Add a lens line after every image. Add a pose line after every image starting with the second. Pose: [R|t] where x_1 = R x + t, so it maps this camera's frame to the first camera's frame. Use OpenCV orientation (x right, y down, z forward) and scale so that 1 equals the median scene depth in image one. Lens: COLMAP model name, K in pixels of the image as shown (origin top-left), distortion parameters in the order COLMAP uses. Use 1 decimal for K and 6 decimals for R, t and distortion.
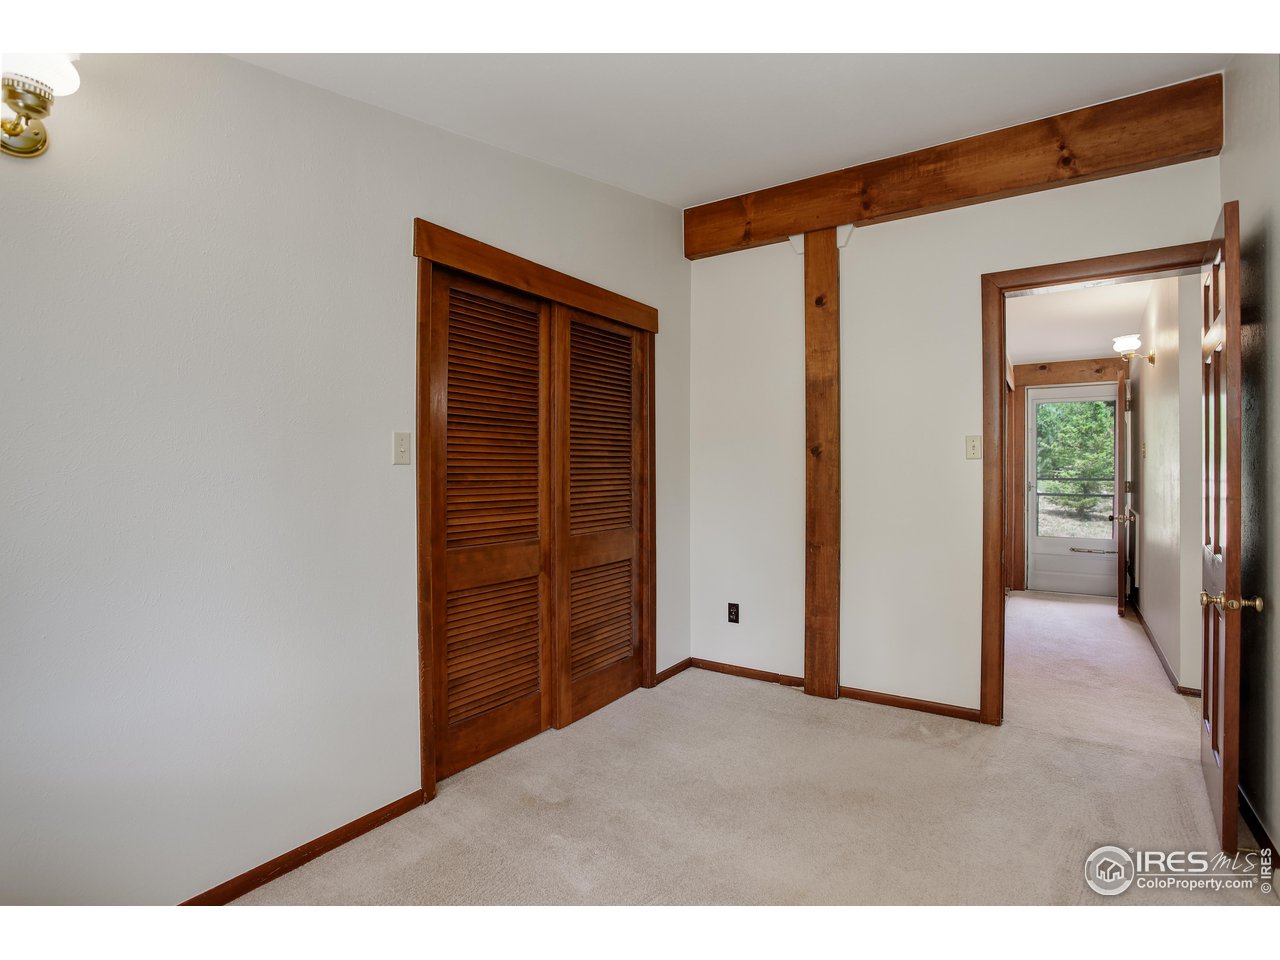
lens RADIAL K [[616.8, 0, 640.0], [0, 616.8, 480.0], [0, 0, 1]] dist [-0.056377, 0.030272]
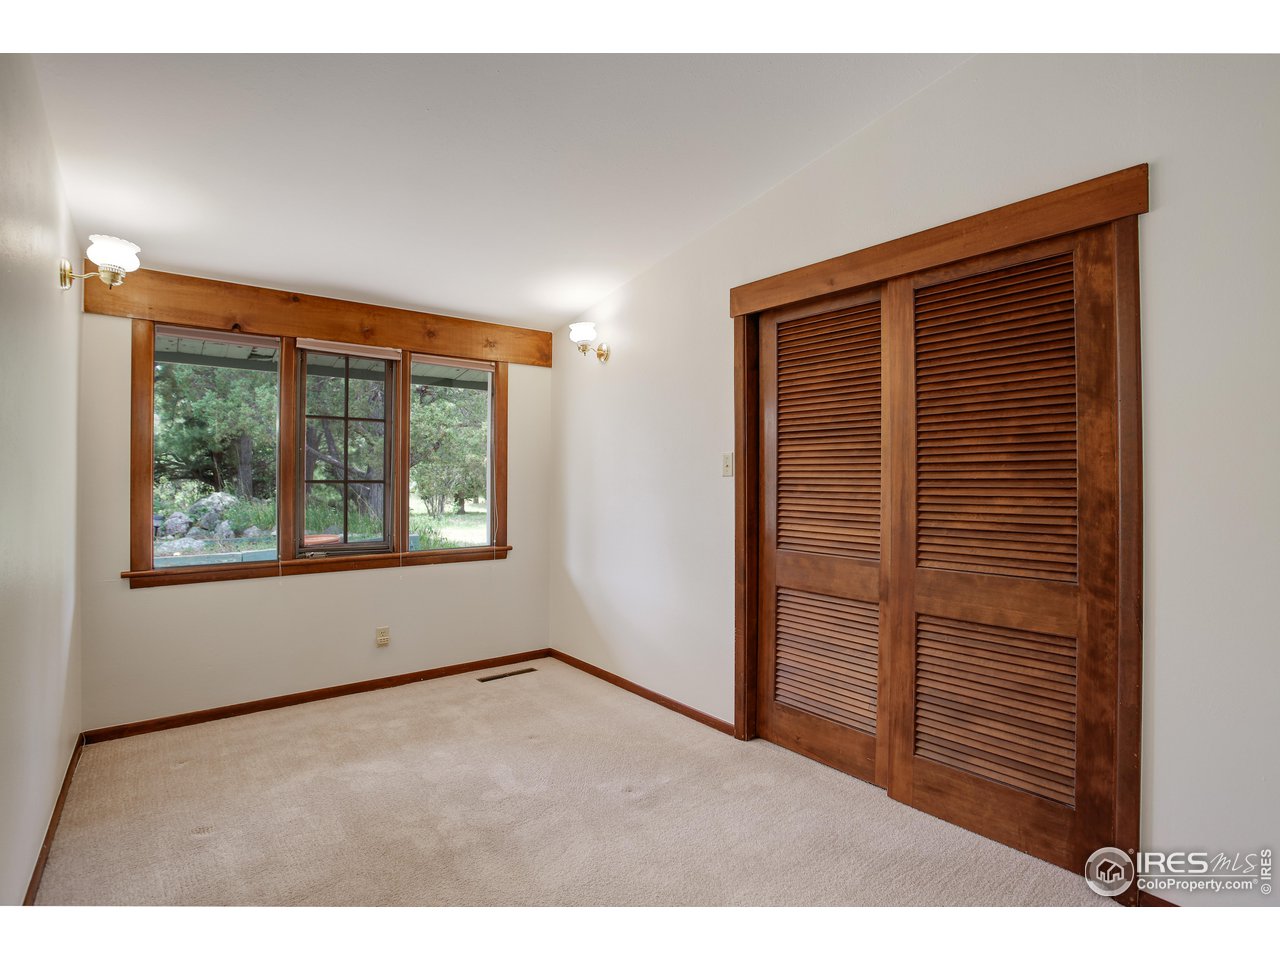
lens RADIAL K [[616.8, 0, 640.0], [0, 616.8, 480.0], [0, 0, 1]] dist [-0.056377, 0.030272]
pose [[-0.263703, 0.011696, -0.964533, 0.751217], [-0.011720, 0.999814, 0.015328, -0.027654], [0.964533, 0.015346, -0.263516, 0.902306]]
